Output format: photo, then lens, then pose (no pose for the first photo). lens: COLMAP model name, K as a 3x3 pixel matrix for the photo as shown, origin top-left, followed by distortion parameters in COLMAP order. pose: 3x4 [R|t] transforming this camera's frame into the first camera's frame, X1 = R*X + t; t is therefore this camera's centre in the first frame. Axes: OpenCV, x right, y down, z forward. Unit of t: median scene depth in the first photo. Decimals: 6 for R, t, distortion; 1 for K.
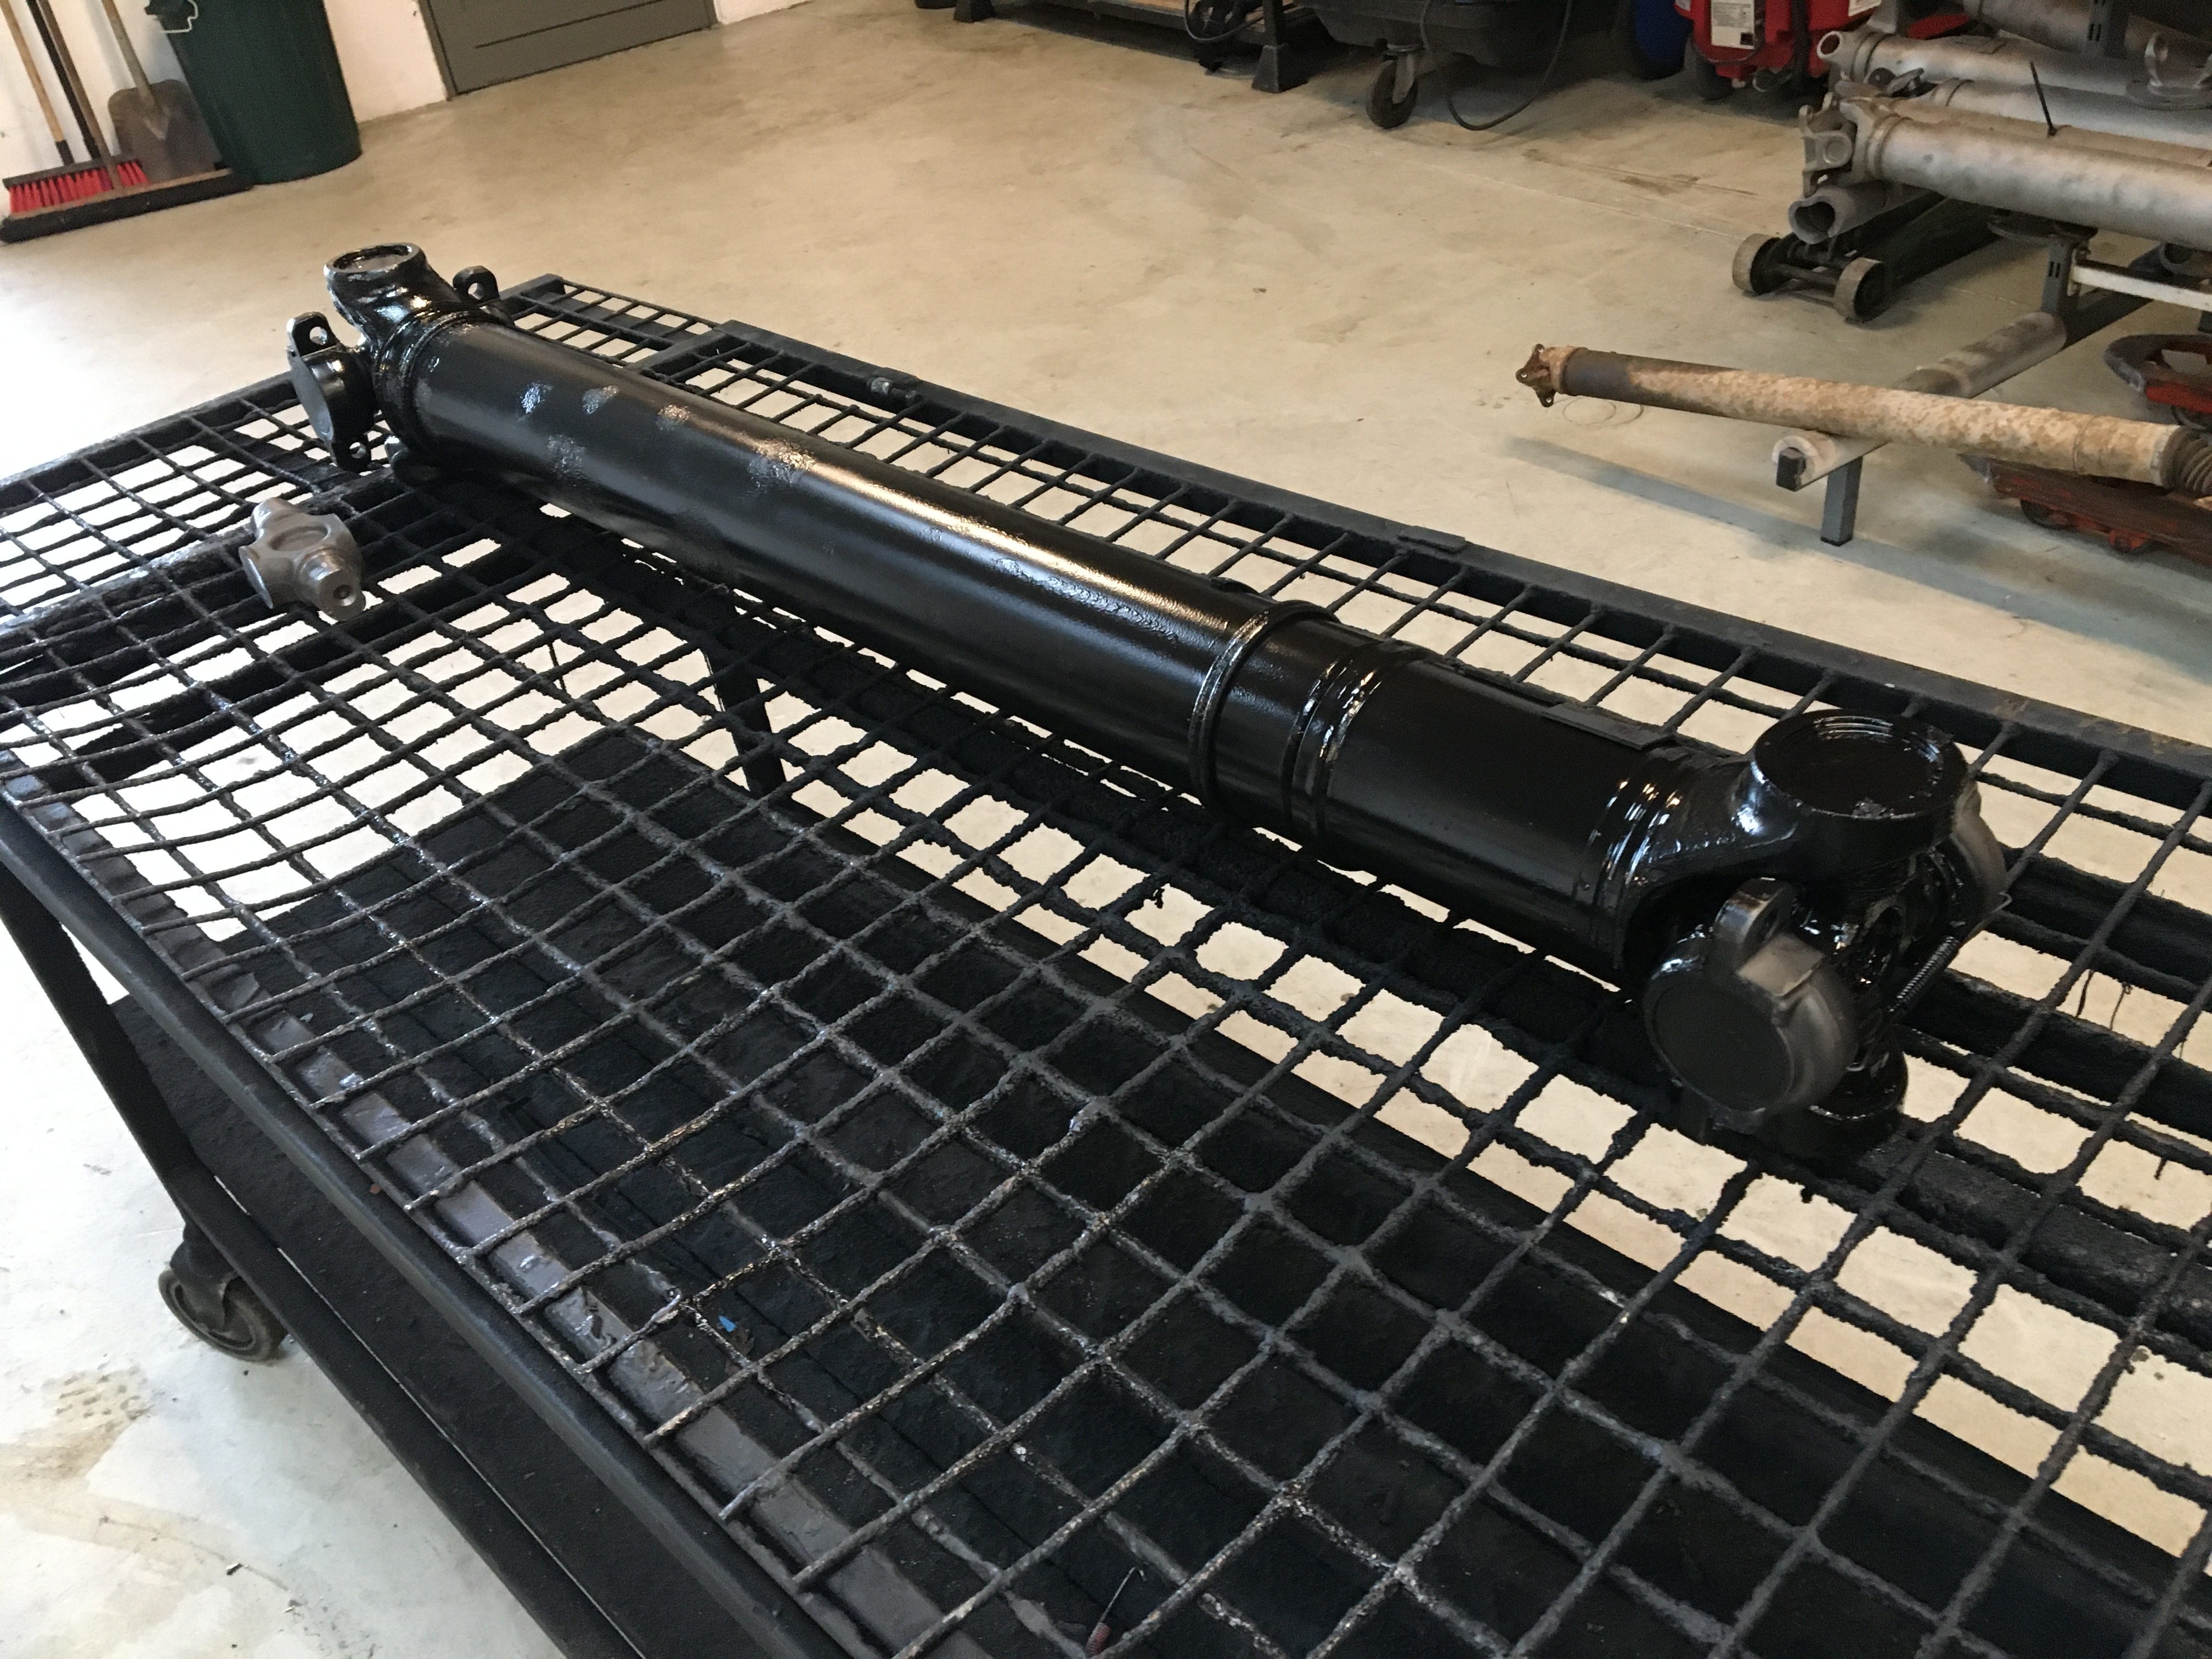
lens RADIAL K [[1835.0, 0, 1109.3], [0, 1835.0, 835.3], [0, 0, 1]] dist [0.010413, 0.007139]
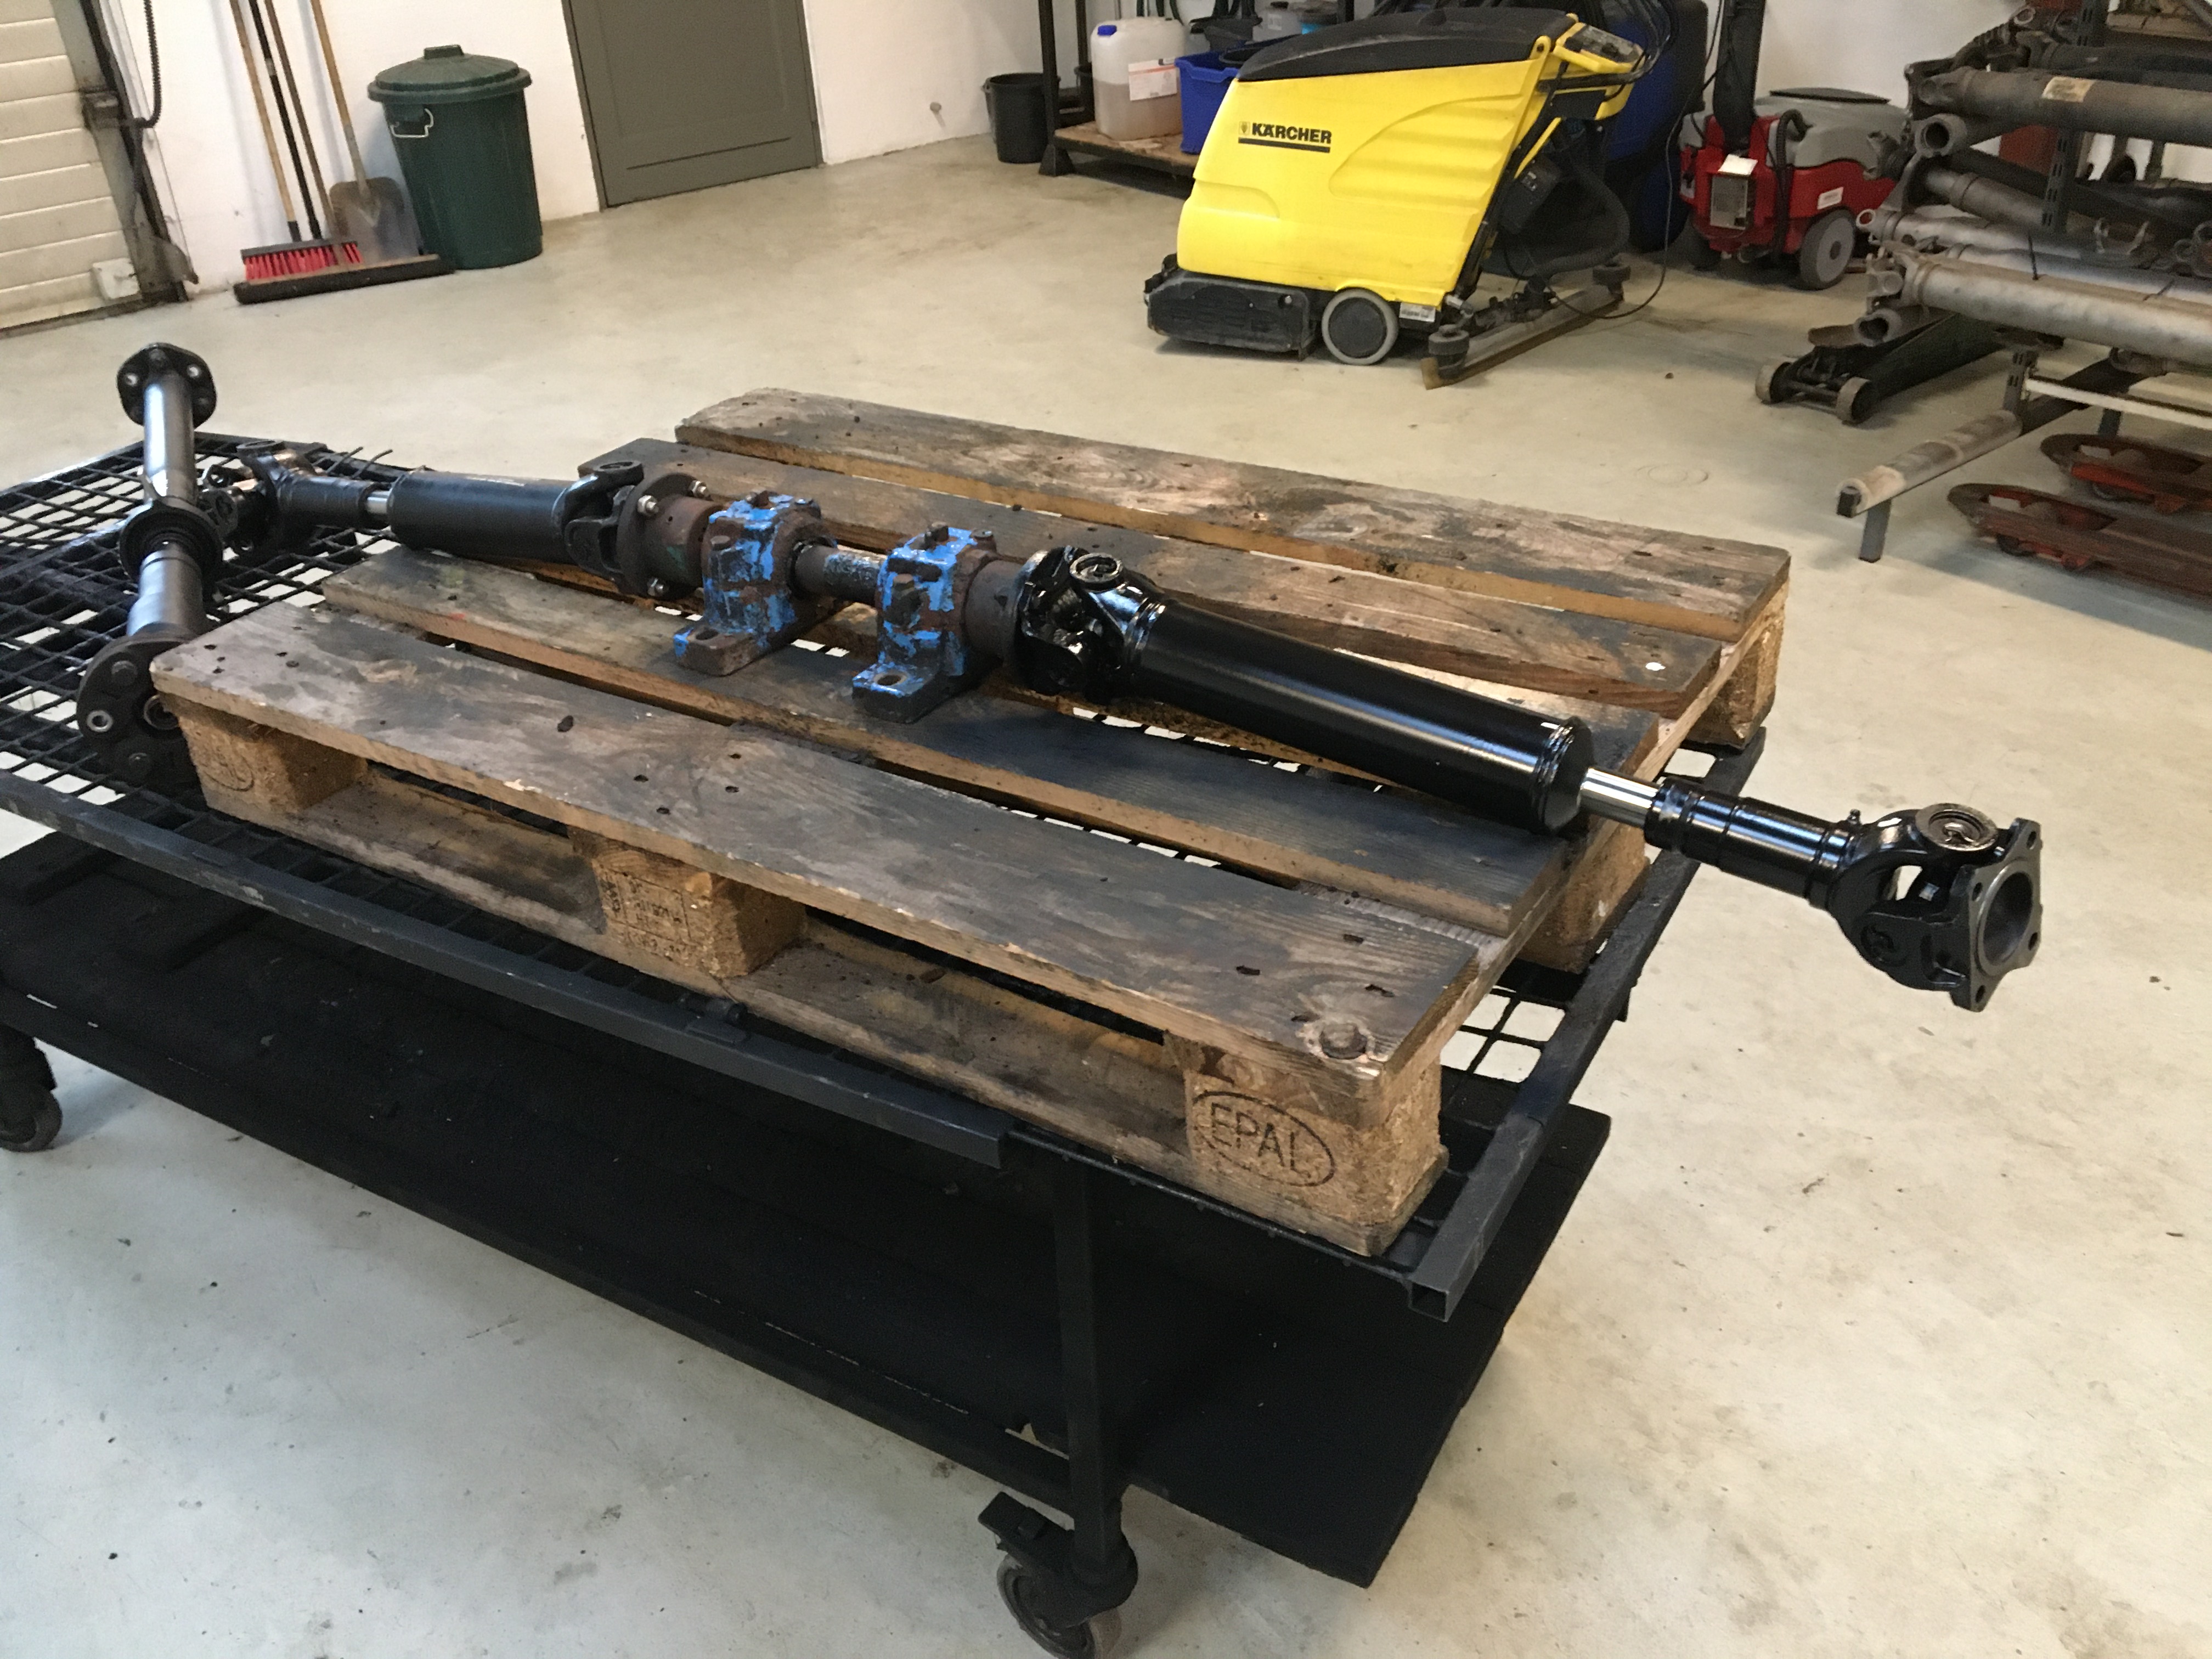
lens RADIAL K [[1829.3, 0, 1101.7], [0, 1829.3, 822.8], [0, 0, 1]] dist [0.041877, -0.005861]
pose [[0.995629, 0.034419, 0.086827, -0.243843], [-0.026560, 0.995579, -0.090097, 0.146063], [-0.089544, 0.087397, 0.992141, -0.264558]]
